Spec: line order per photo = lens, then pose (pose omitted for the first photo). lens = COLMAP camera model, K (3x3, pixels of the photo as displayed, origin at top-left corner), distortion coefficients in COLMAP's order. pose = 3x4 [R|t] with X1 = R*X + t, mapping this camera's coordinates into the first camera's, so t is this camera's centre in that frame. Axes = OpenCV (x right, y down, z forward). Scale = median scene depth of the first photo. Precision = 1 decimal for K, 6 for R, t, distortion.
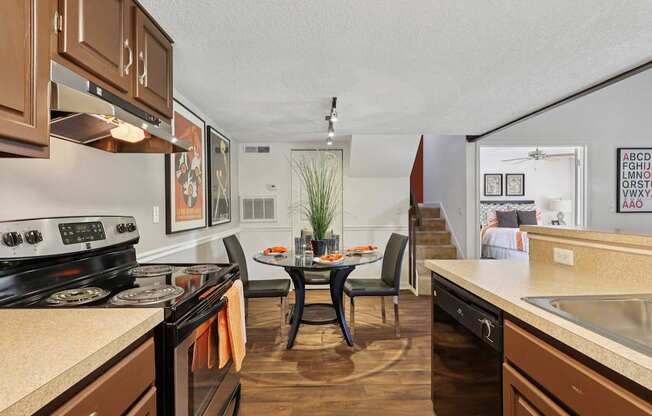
lens RADIAL K [[303.5, 0, 323.9], [0, 303.5, 206.9], [0, 0, 1]] dist [-0.001378, 0.000743]
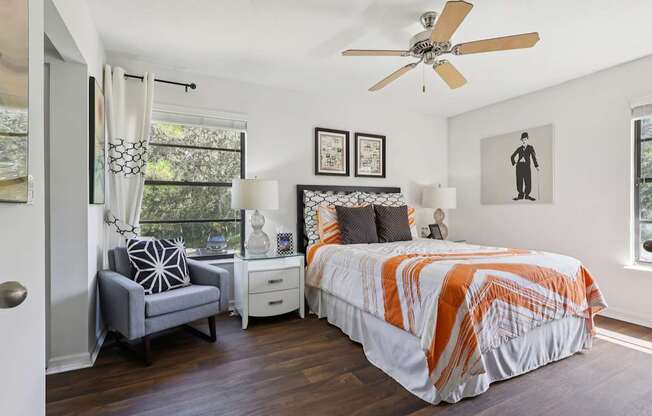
lens RADIAL K [[303.5, 0, 327.0], [0, 303.5, 206.7], [0, 0, 1]] dist [-0.001378, 0.000743]
pose [[0.899819, 0.000008, 0.436264, 0.369253], [0.001873, 0.999991, -0.003881, 0.016114], [-0.436260, 0.004309, 0.899810, 0.618719]]
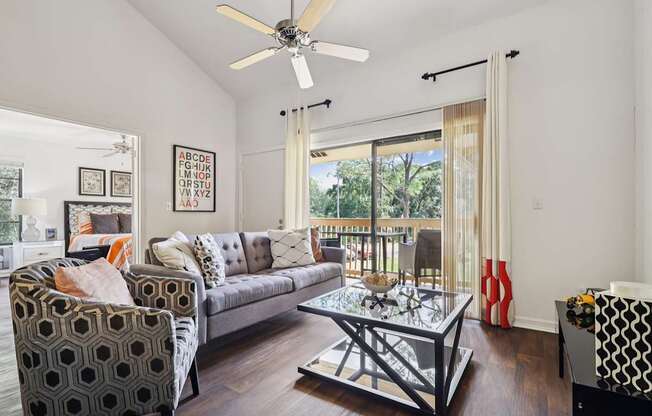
lens RADIAL K [[303.5, 0, 321.4], [0, 303.5, 218.8], [0, 0, 1]] dist [-0.001378, 0.000743]
pose [[0.583194, -0.005313, 0.812315, 0.277141], [-0.000426, 0.999976, 0.006847, 0.021617], [-0.812333, -0.004339, 0.583178, 0.031833]]
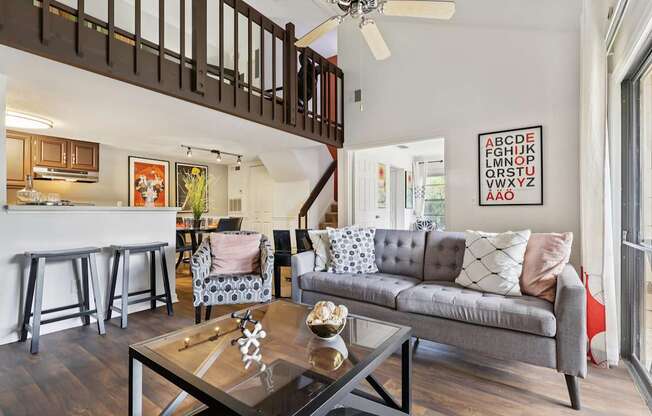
lens RADIAL K [[303.5, 0, 326.1], [0, 303.5, 208.5], [0, 0, 1]] dist [-0.001378, 0.000743]
pose [[0.800264, -0.002432, -0.599643, 0.696165], [0.001755, 0.999997, -0.001714, 0.017047], [0.599645, 0.000319, 0.800266, 0.002201]]
